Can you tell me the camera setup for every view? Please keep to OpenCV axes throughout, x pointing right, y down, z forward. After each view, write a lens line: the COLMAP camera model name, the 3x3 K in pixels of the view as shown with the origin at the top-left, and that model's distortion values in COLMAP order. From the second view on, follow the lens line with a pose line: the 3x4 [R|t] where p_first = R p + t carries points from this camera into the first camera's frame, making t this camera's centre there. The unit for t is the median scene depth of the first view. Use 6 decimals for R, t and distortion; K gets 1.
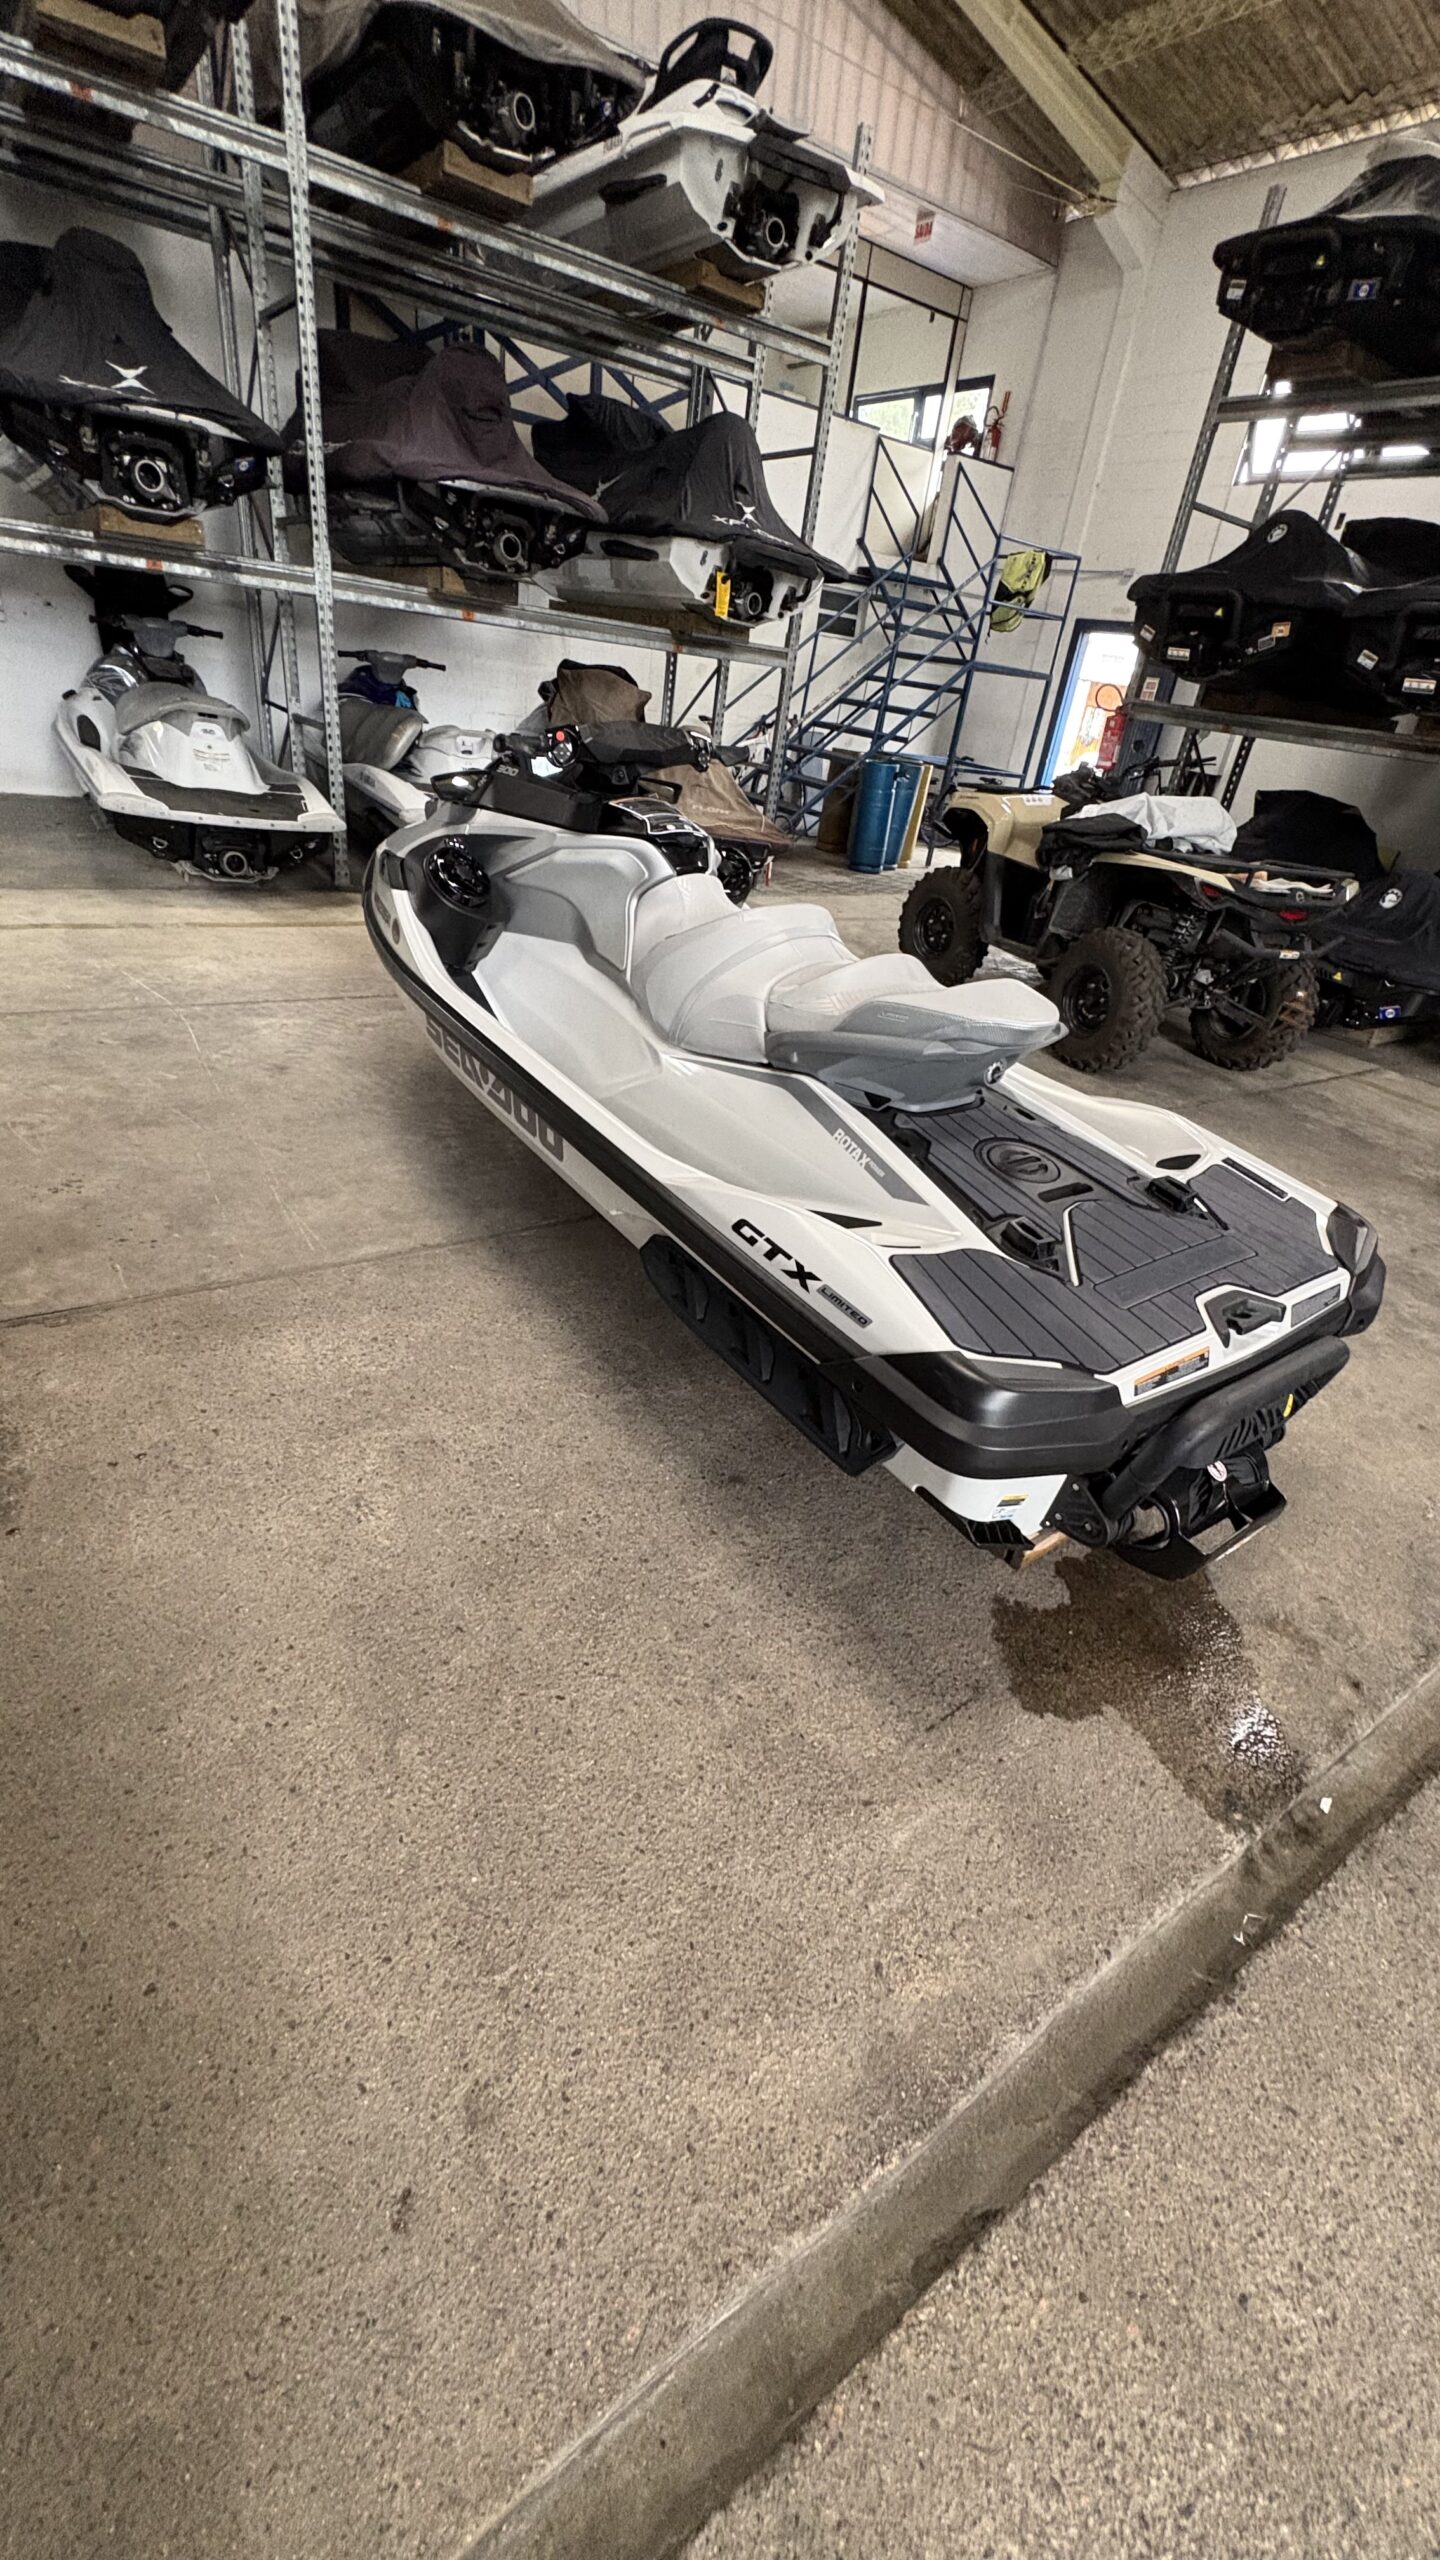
lens RADIAL K [[1017.2, 0, 723.6], [0, 1017.2, 1282.9], [0, 0, 1]] dist [0.000817, -0.000299]
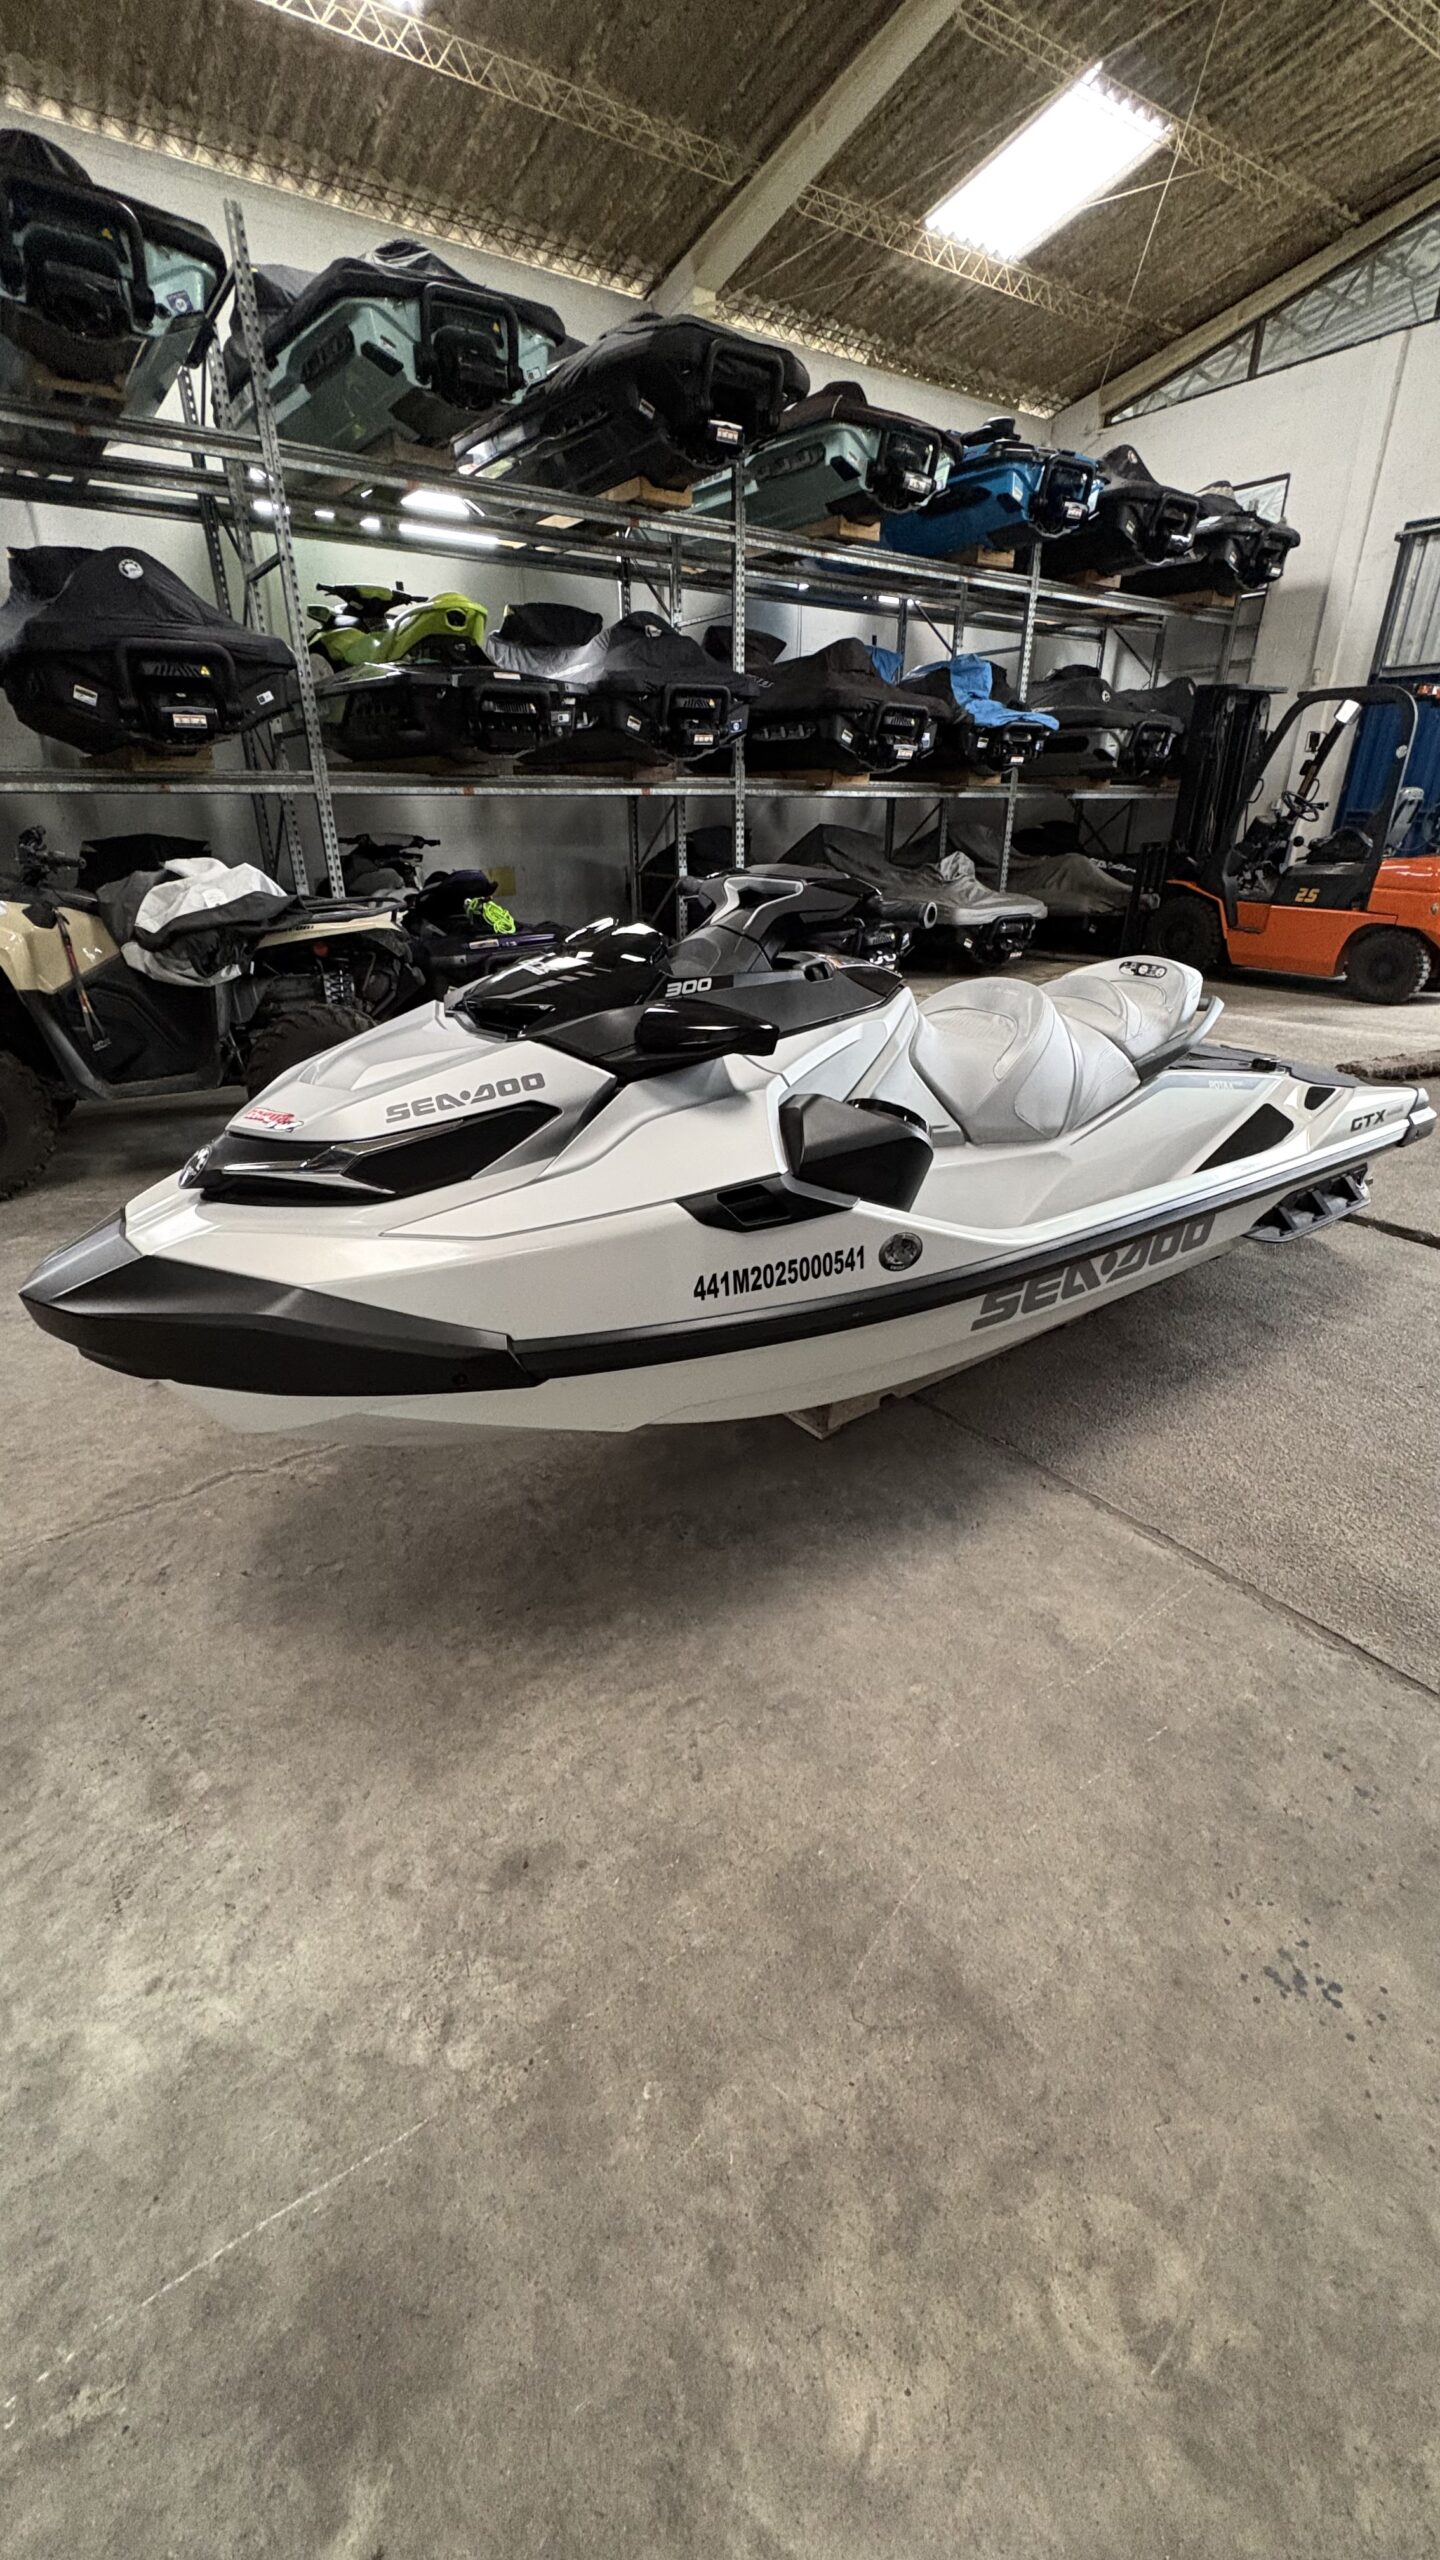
lens RADIAL K [[1017.2, 0, 723.6], [0, 1017.2, 1280.9], [0, 0, 1]] dist [0.000817, -0.000299]
pose [[-0.031405, -0.532679, 0.845735, -0.401987], [0.517140, 0.715432, 0.469812, -0.321616], [-0.855324, 0.452118, 0.253001, 0.446738]]
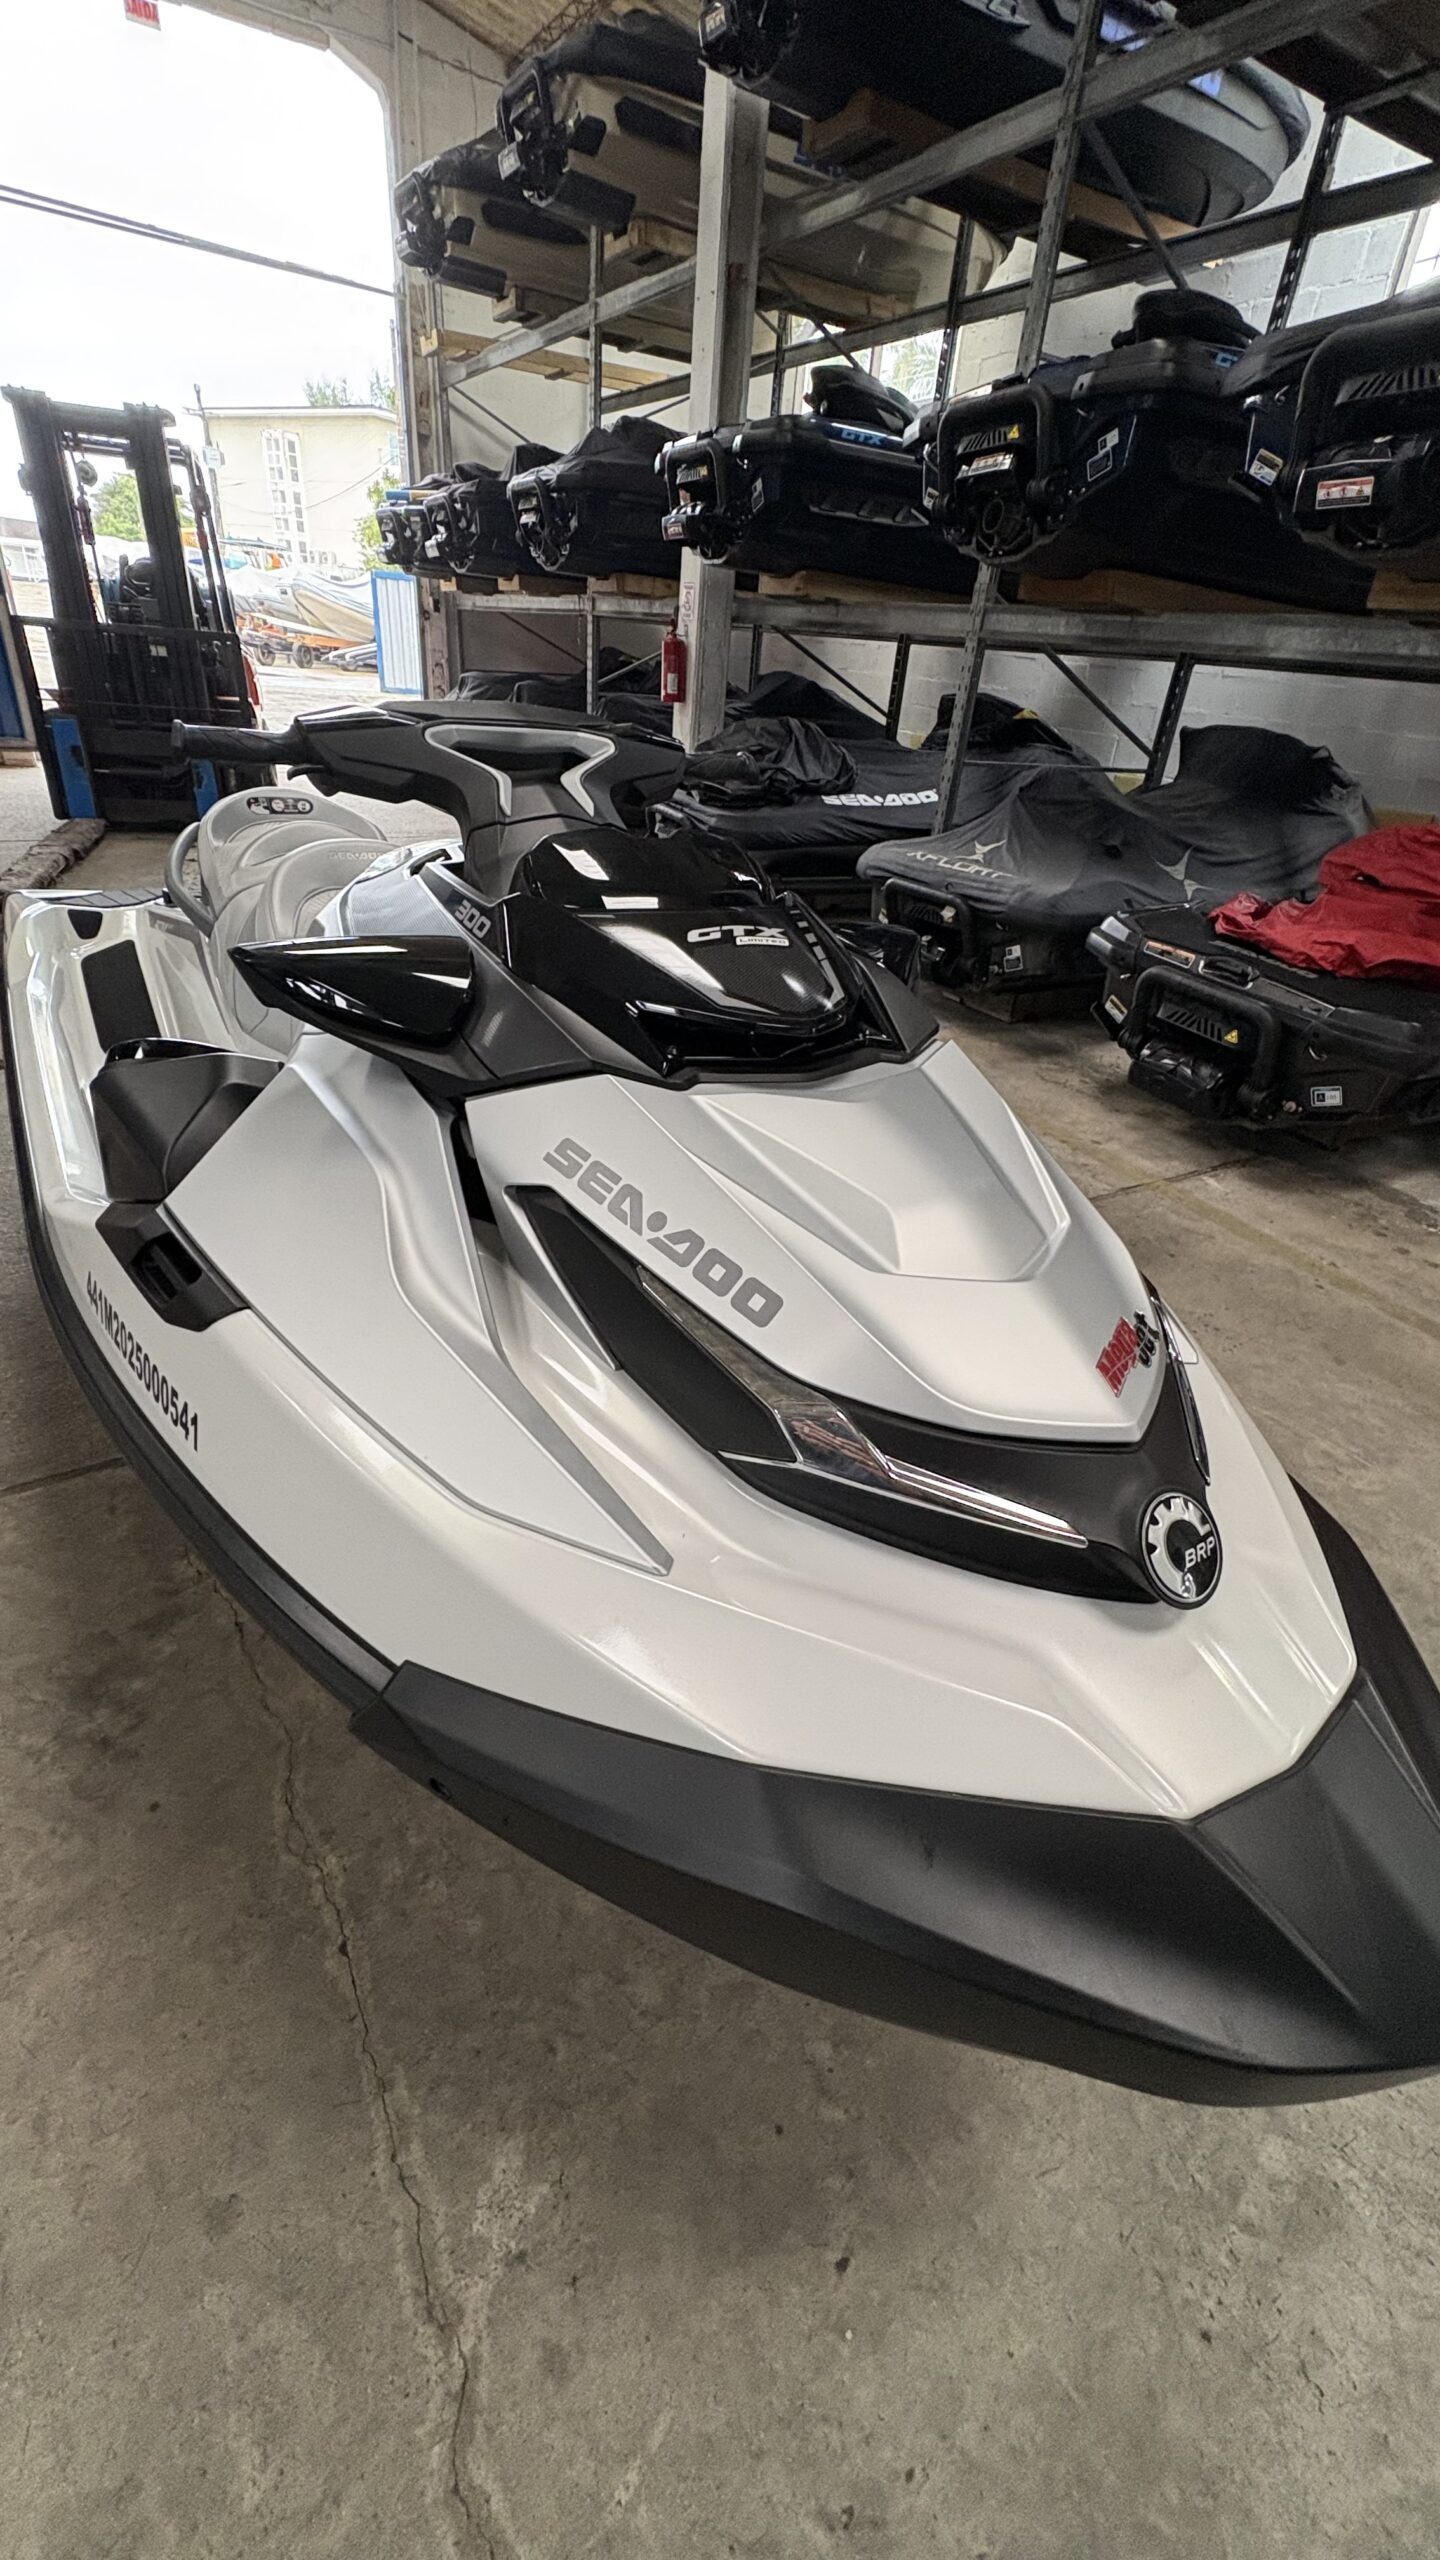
lens RADIAL K [[1017.2, 0, 721.7], [0, 1017.2, 1283.5], [0, 0, 1]] dist [0.000817, -0.000299]
pose [[-0.977083, -0.201486, -0.068639, -0.095748], [-0.151277, 0.430460, 0.889842, -0.394817], [-0.149744, 0.879834, -0.451076, 0.649823]]
